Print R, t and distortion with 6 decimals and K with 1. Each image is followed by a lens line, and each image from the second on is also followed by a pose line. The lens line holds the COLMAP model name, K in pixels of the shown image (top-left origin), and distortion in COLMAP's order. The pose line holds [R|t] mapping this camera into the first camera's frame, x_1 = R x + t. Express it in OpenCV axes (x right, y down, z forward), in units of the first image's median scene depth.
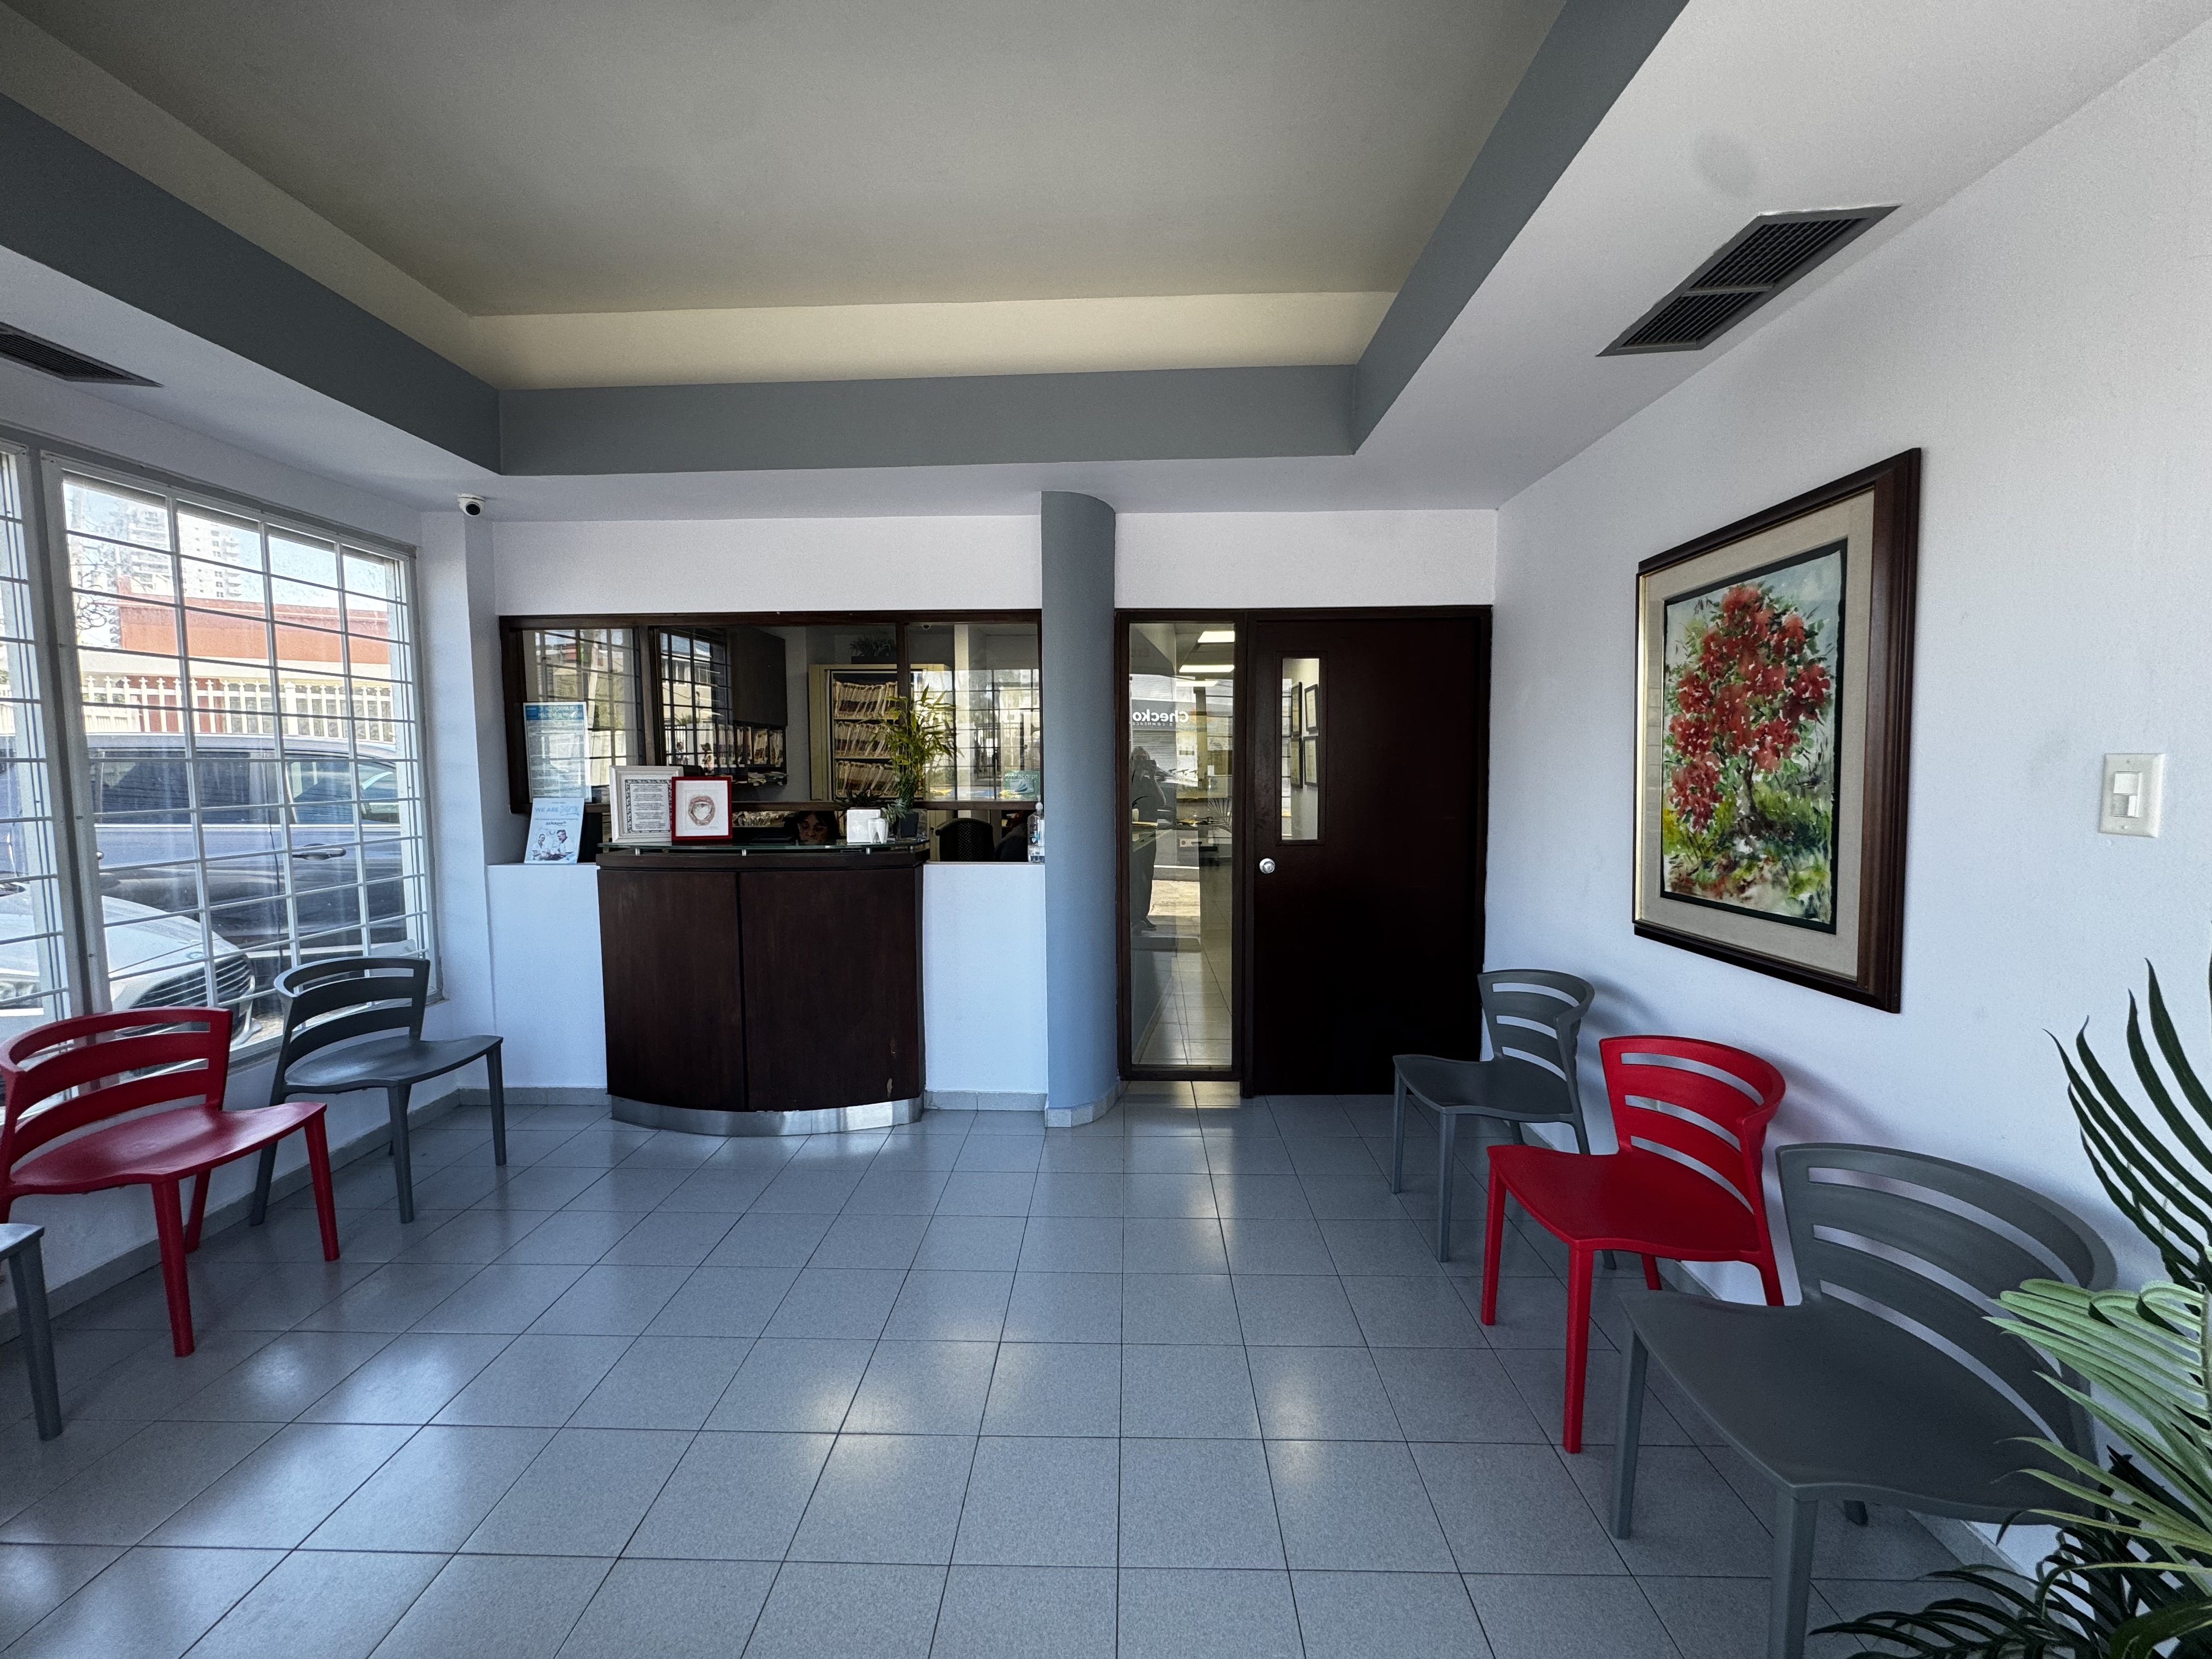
lens RADIAL K [[895.4, 0, 1113.0], [0, 895.4, 827.2], [0, 0, 1]] dist [0.011185, -0.000144]
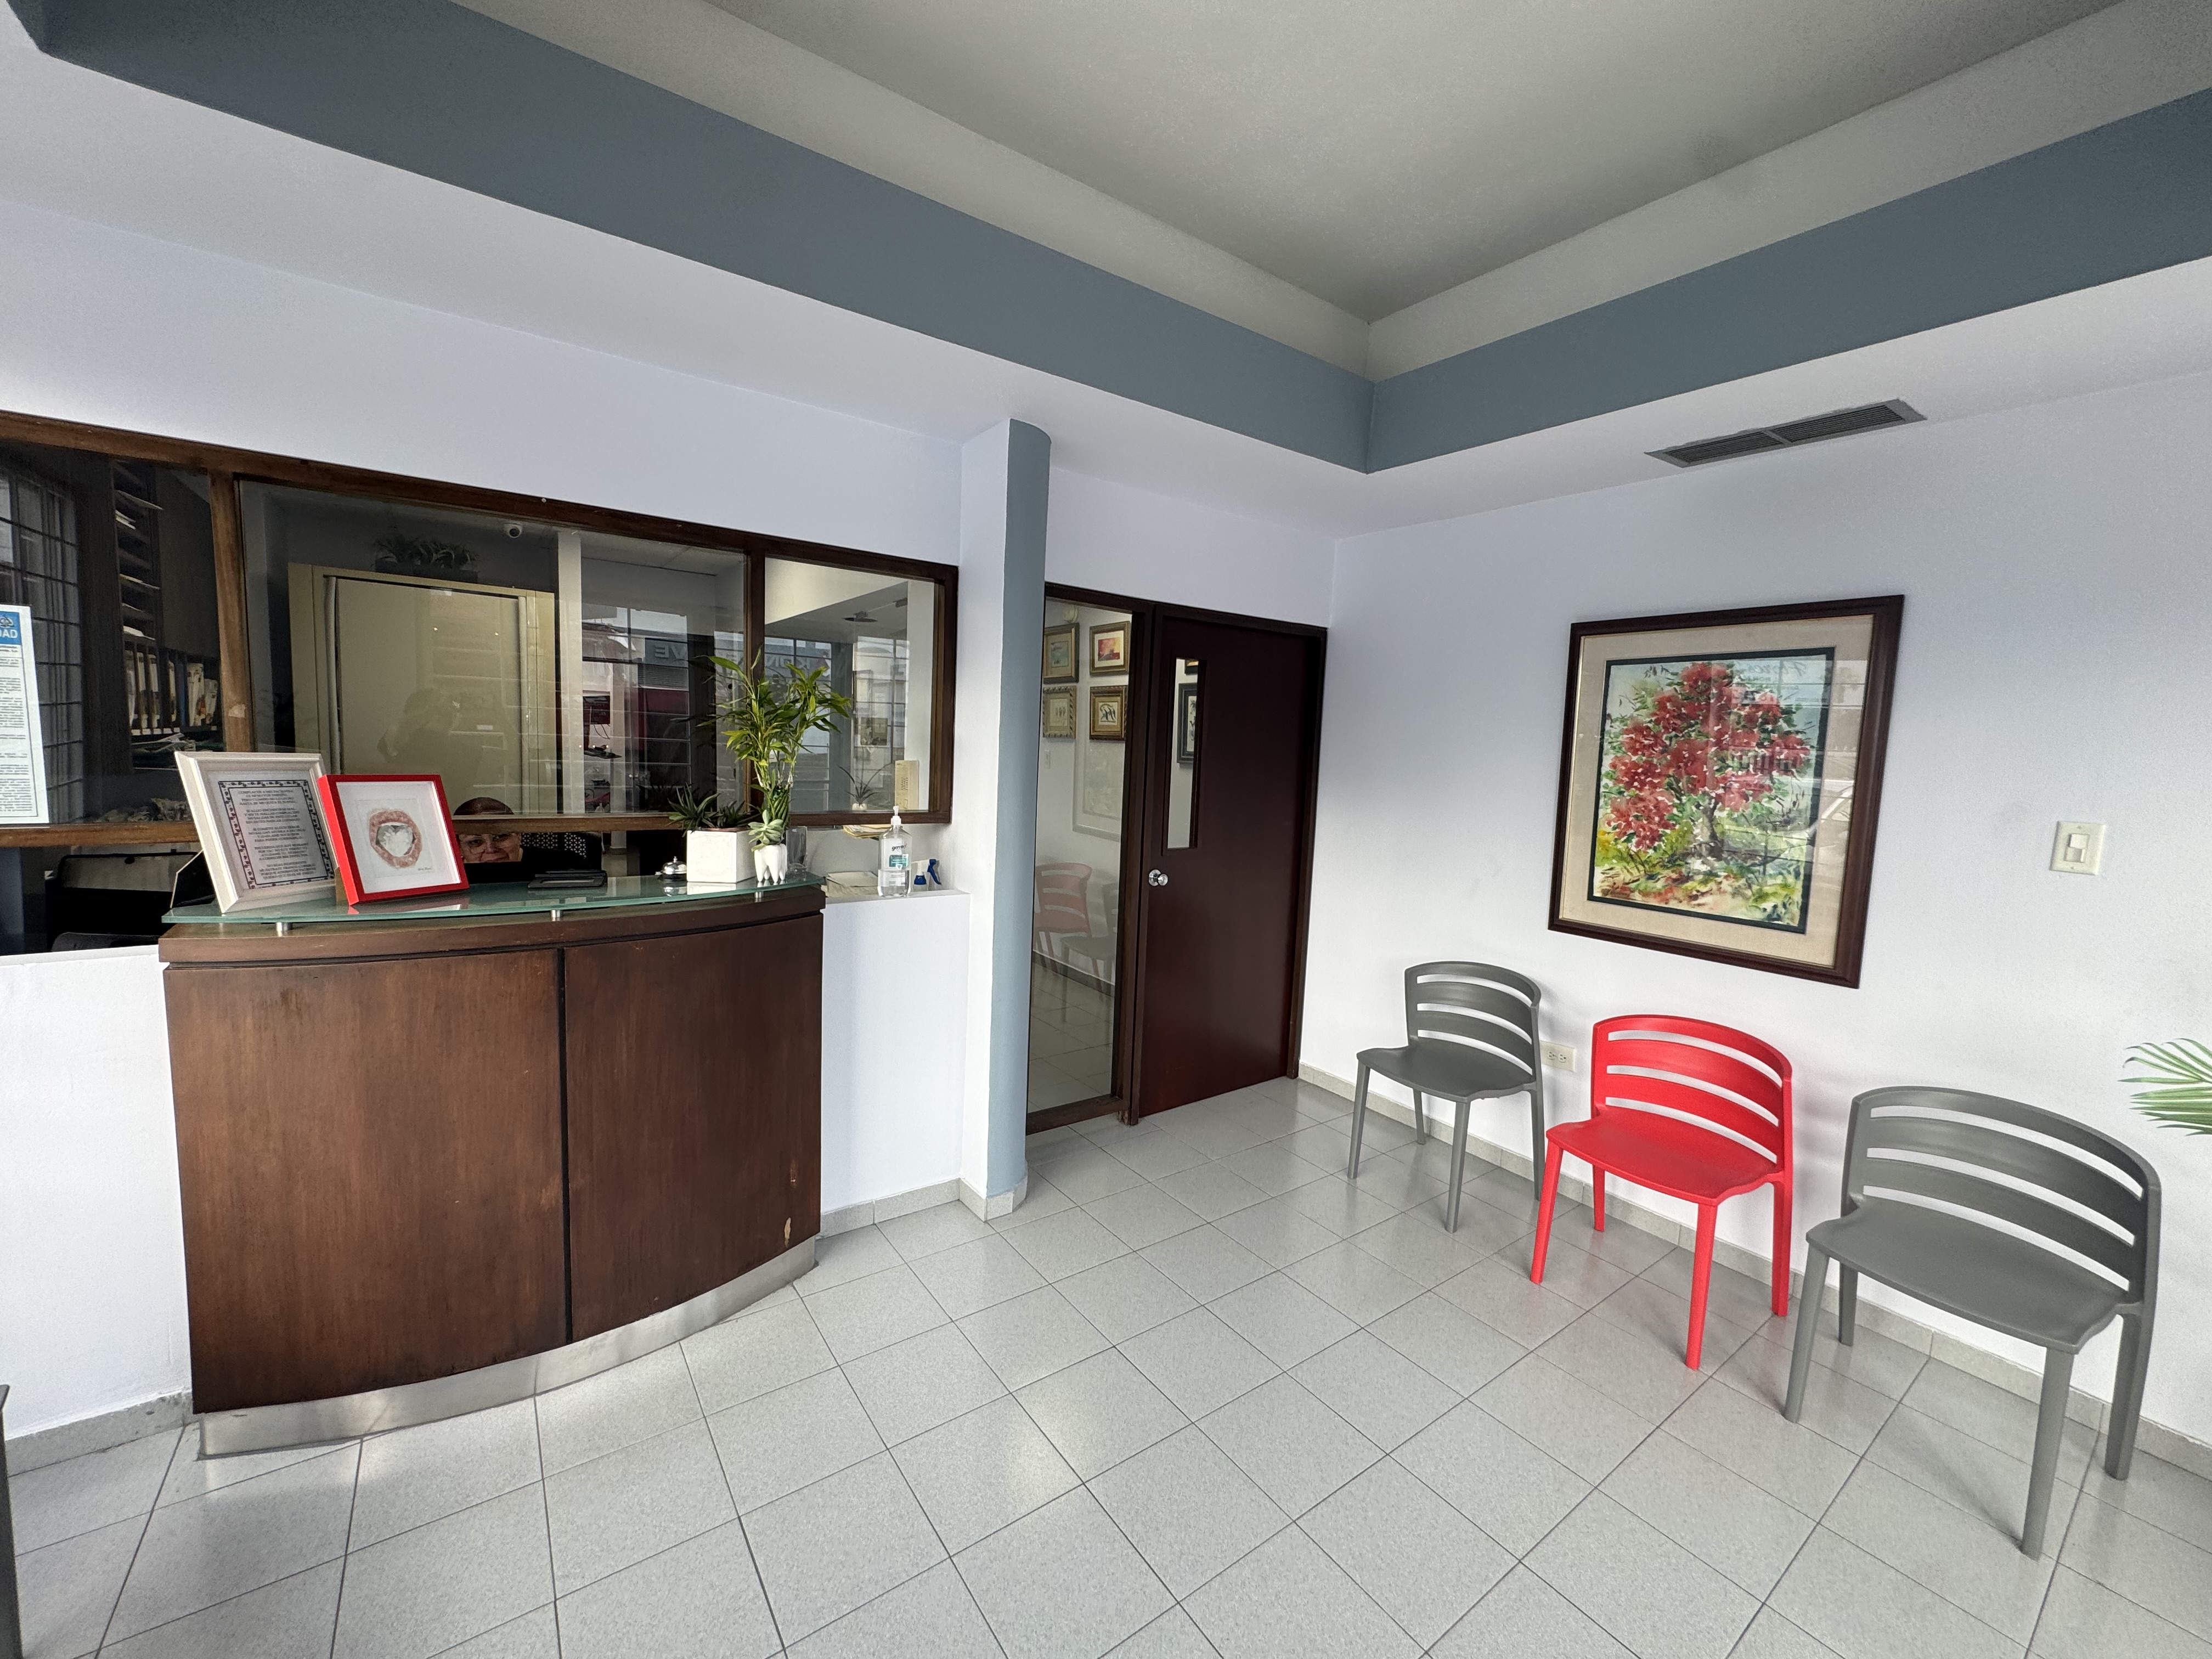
lens RADIAL K [[895.4, 0, 1115.6], [0, 895.4, 826.3], [0, 0, 1]] dist [0.011185, -0.000144]
pose [[0.784645, -0.024156, 0.619474, -0.756181], [-0.005396, 0.998937, 0.045788, -0.088387], [-0.619921, -0.039270, 0.783681, 0.499380]]
